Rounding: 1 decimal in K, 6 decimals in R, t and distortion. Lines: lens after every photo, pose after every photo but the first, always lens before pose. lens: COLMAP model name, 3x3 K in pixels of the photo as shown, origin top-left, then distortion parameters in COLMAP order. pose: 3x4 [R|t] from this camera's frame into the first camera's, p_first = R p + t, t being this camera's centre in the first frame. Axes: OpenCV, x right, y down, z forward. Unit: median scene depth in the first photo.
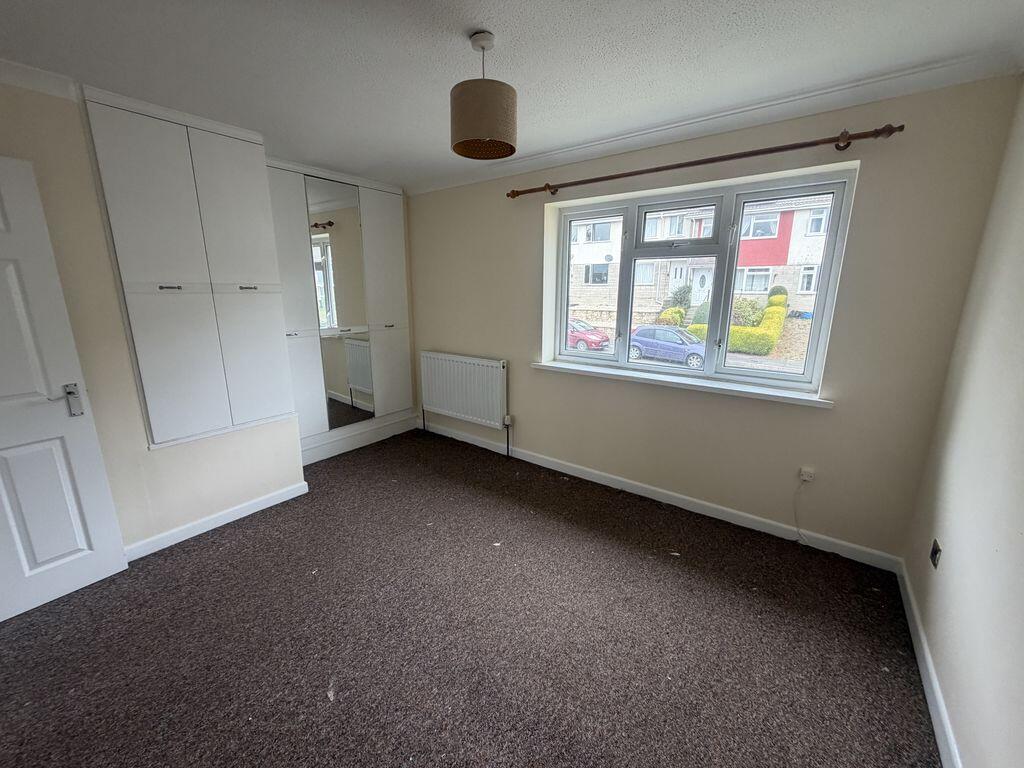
lens RADIAL K [[410.5, 0, 511.5], [0, 410.5, 383.2], [0, 0, 1]] dist [0.000297, -0.000273]
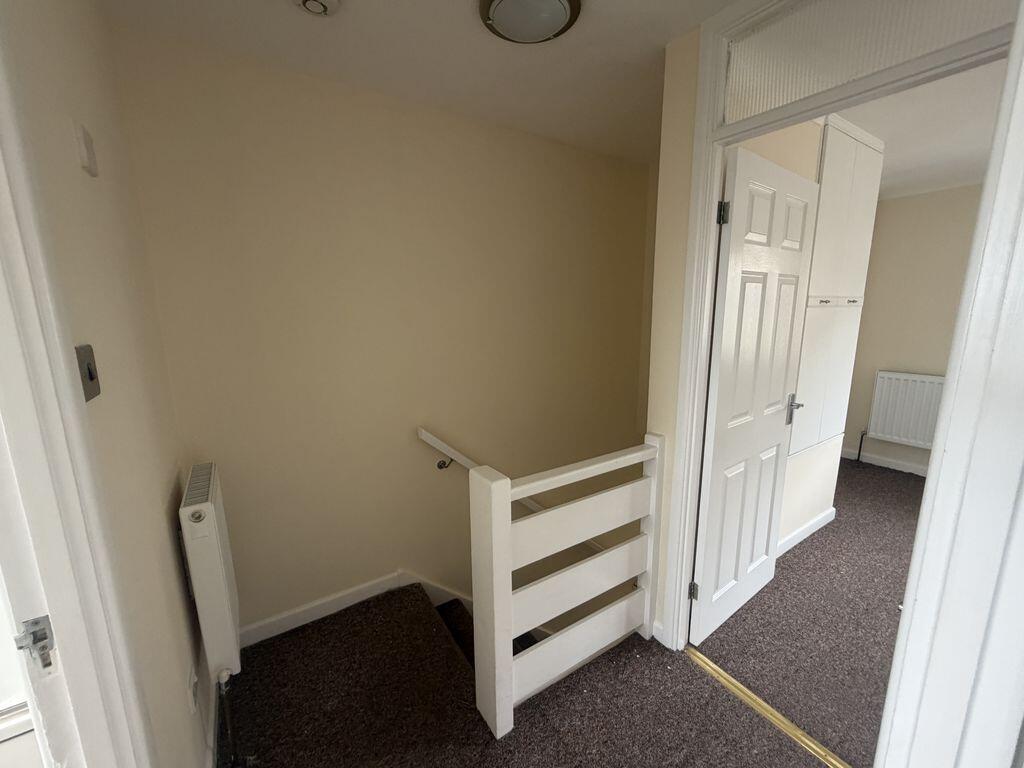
lens RADIAL K [[410.5, 0, 508.7], [0, 410.5, 382.7], [0, 0, 1]] dist [0.000297, -0.000273]
pose [[0.940965, 0.048547, -0.335004, -0.958783], [-0.062075, 0.997627, -0.029787, 0.032400], [0.332763, 0.048824, 0.941746, -0.142923]]
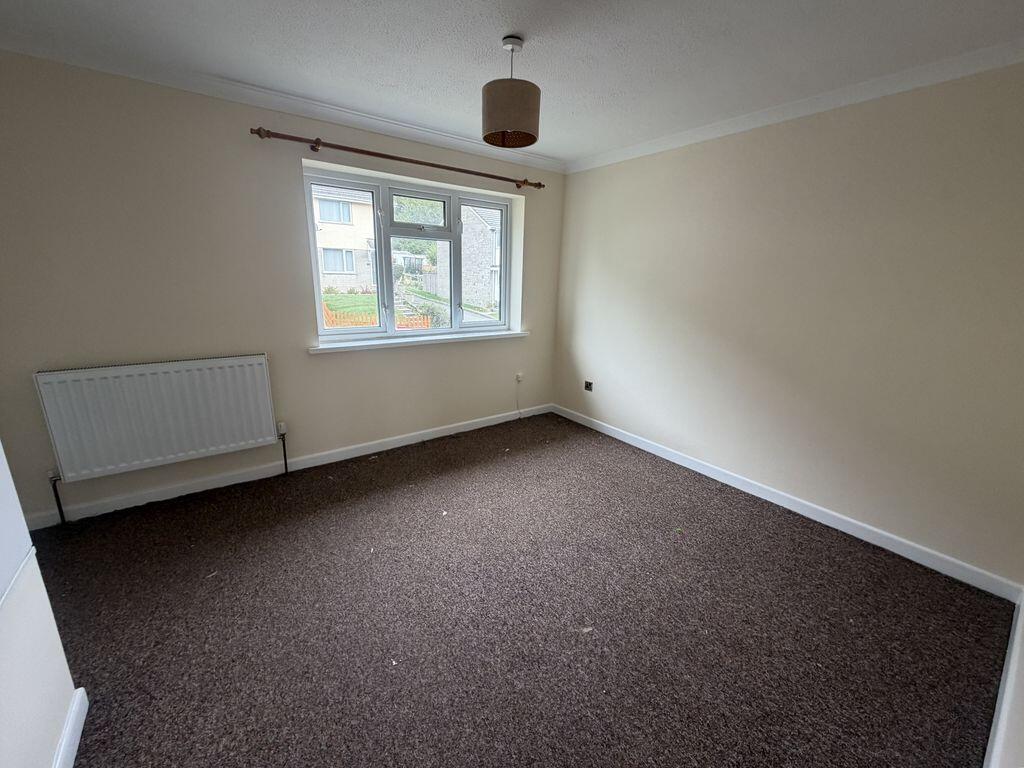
lens RADIAL K [[410.5, 0, 509.4], [0, 410.5, 382.8], [0, 0, 1]] dist [0.000297, -0.000273]
pose [[0.286210, -0.239246, 0.927817, -0.747713], [0.191595, 0.963059, 0.189231, -0.074028], [-0.938816, 0.123606, 0.321476, 0.412552]]
